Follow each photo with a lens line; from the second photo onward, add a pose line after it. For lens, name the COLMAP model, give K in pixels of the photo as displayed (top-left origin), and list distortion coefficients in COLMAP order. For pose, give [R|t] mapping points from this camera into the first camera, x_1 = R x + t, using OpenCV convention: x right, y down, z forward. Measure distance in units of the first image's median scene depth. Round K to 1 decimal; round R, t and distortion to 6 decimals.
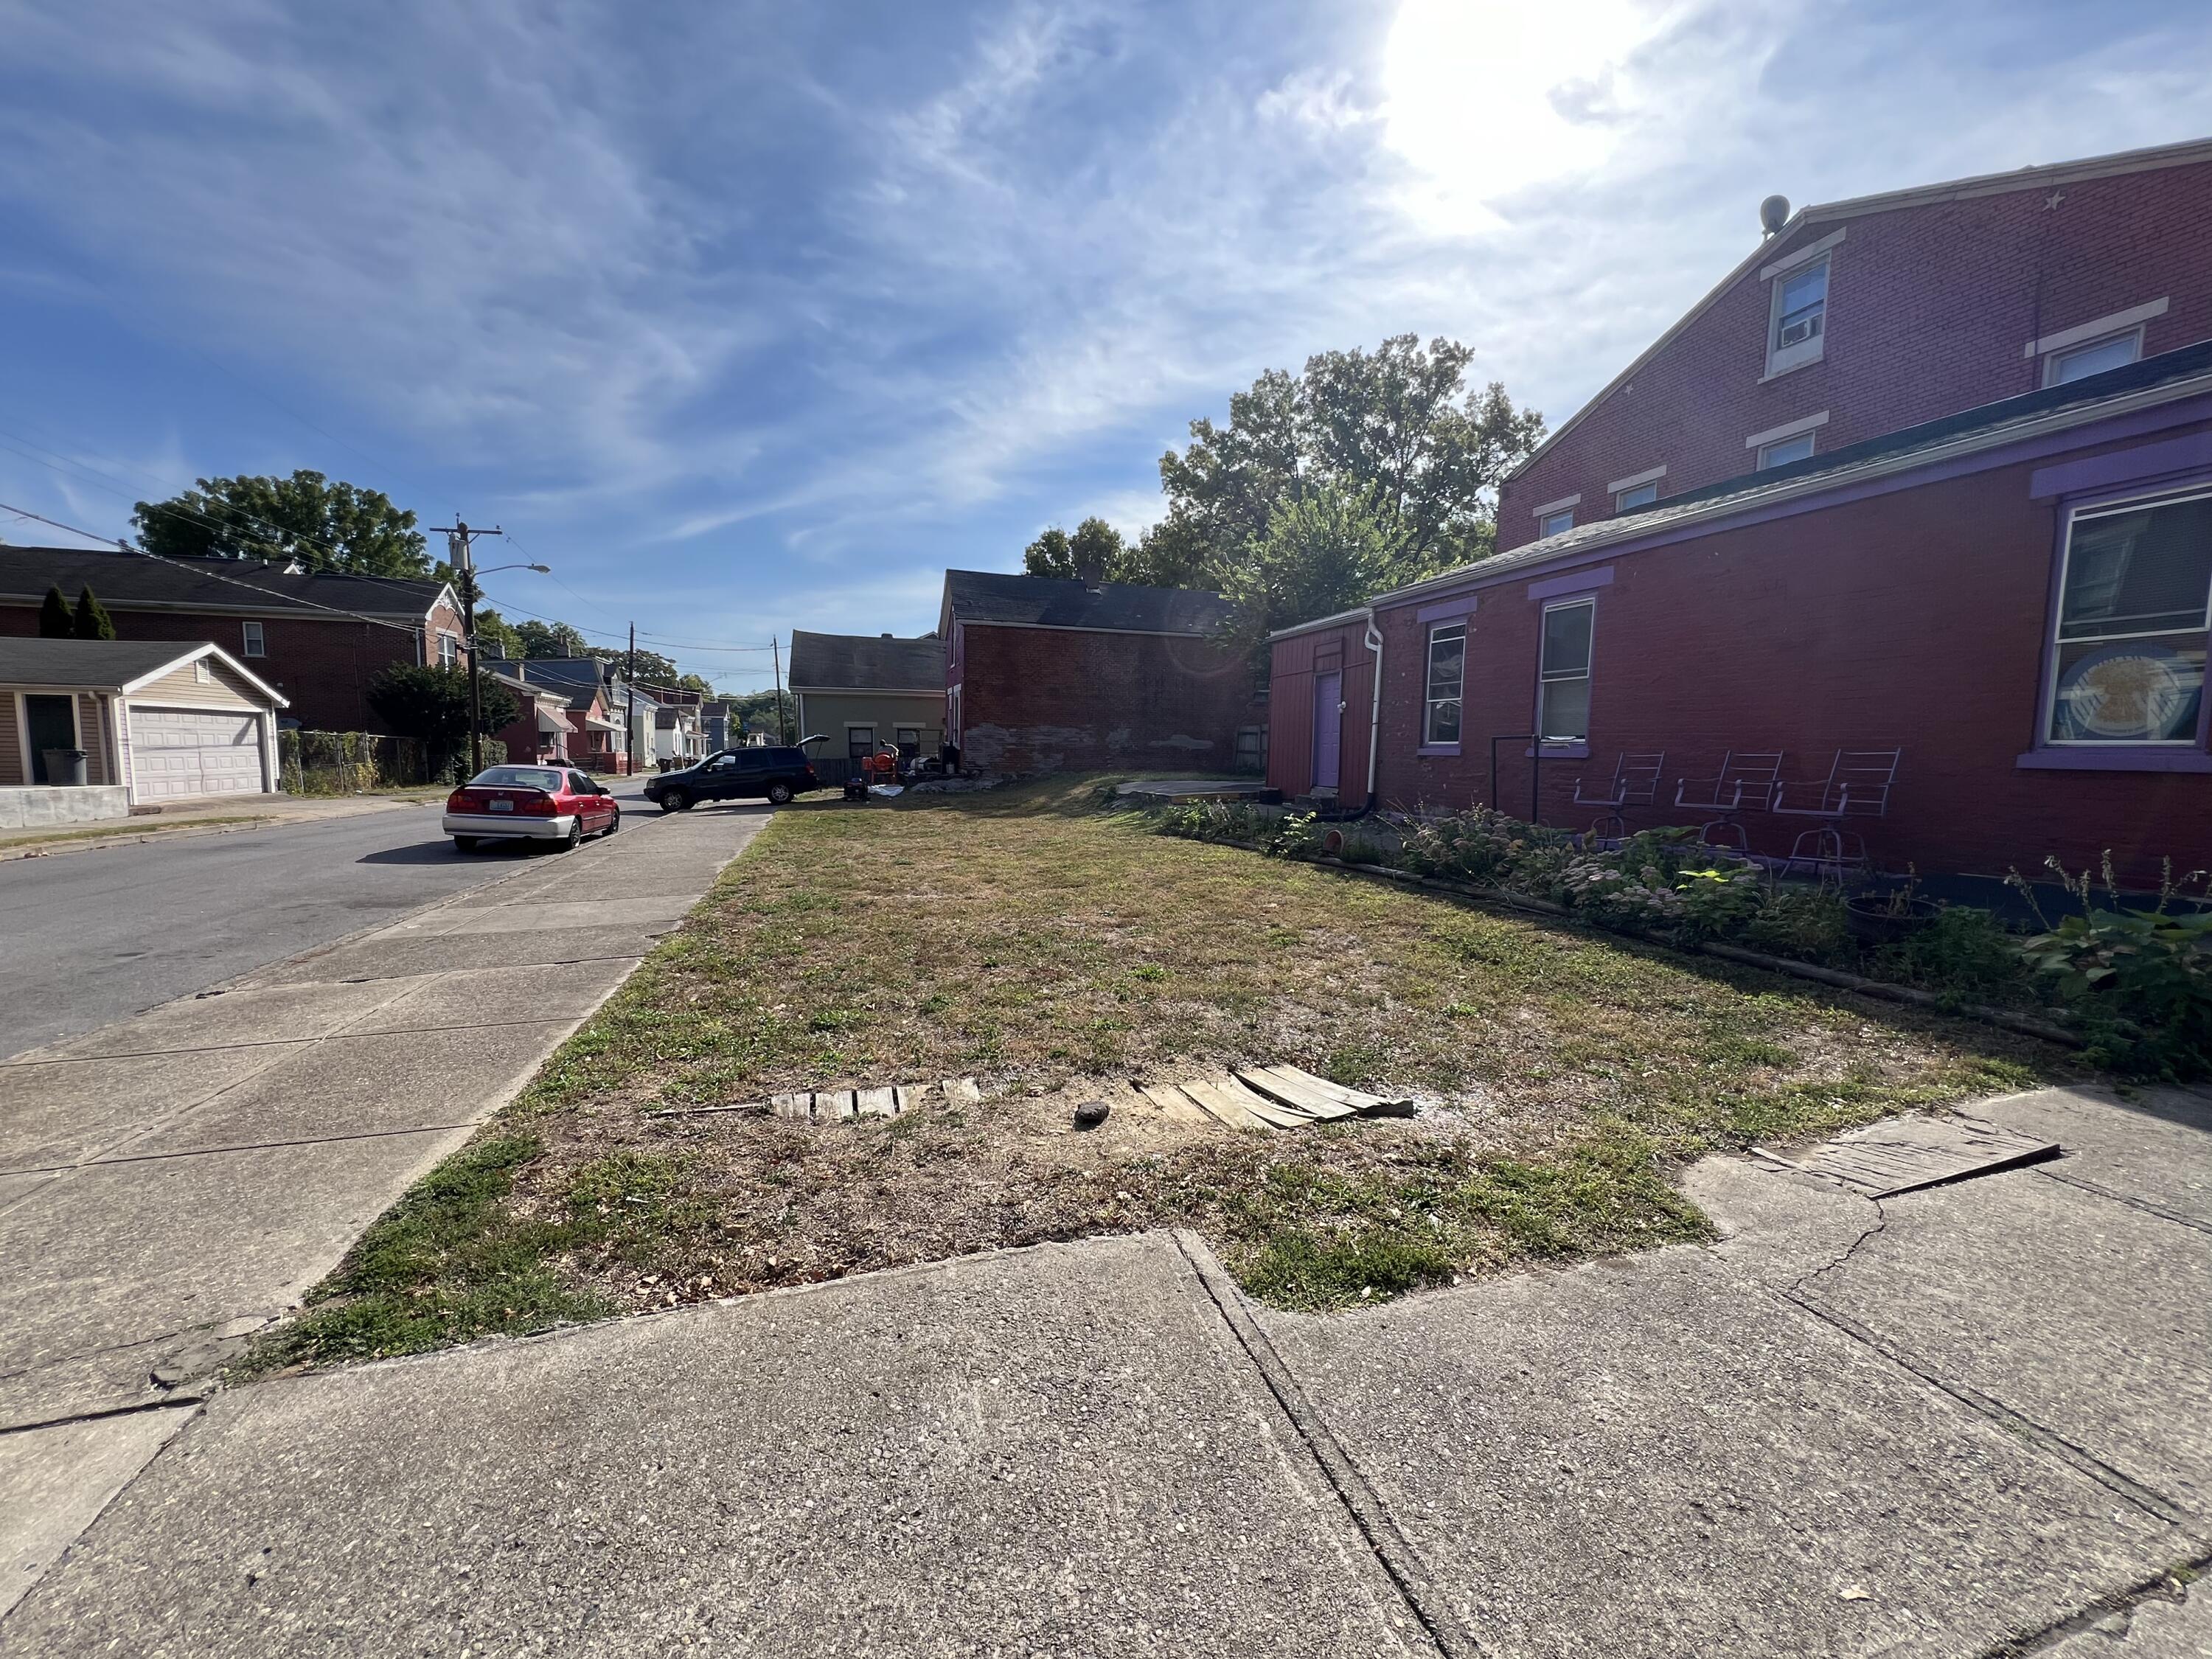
lens RADIAL K [[894.9, 0, 1106.0], [0, 894.9, 829.5], [0, 0, 1]] dist [-0.001681, -0.000210]
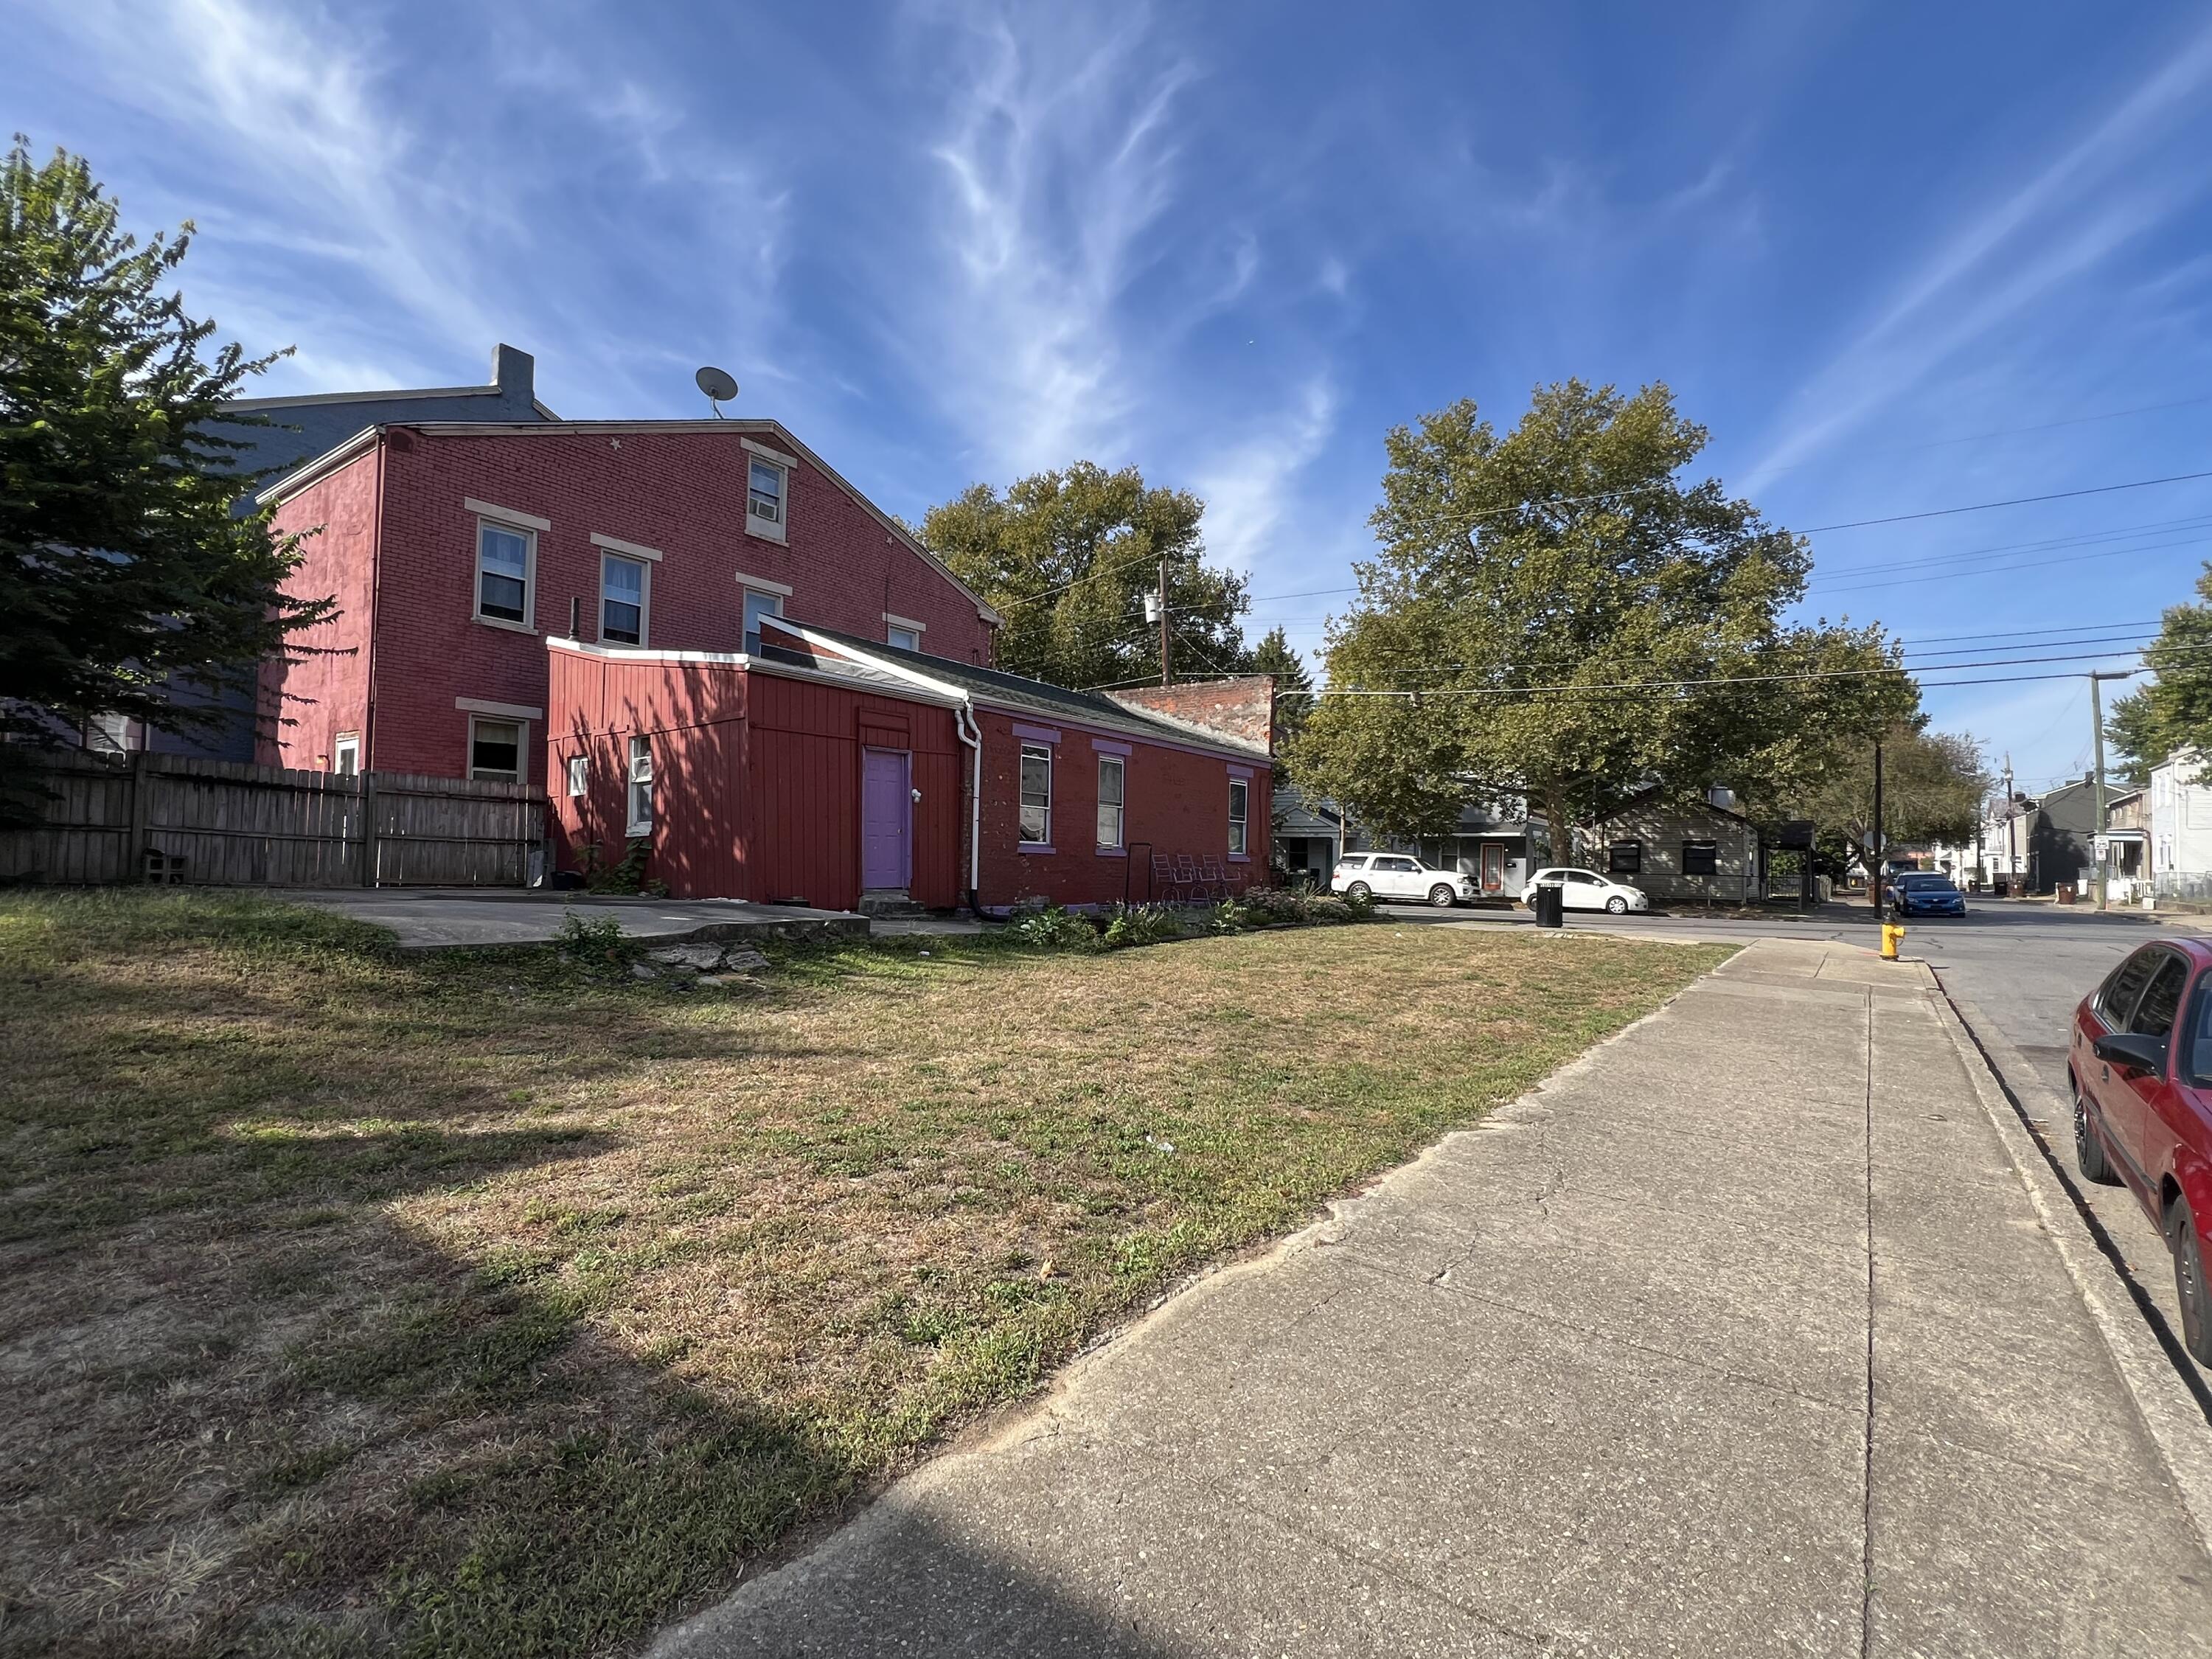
lens RADIAL K [[1018.3, 0, 1106.0], [0, 1018.3, 829.5], [0, 0, 1]] dist [-0.000748, -0.000064]
pose [[-0.595146, 0.007829, 0.803579, -0.460892], [0.045367, 0.998685, 0.023870, -0.087153], [-0.802336, 0.050662, -0.594719, 1.054539]]
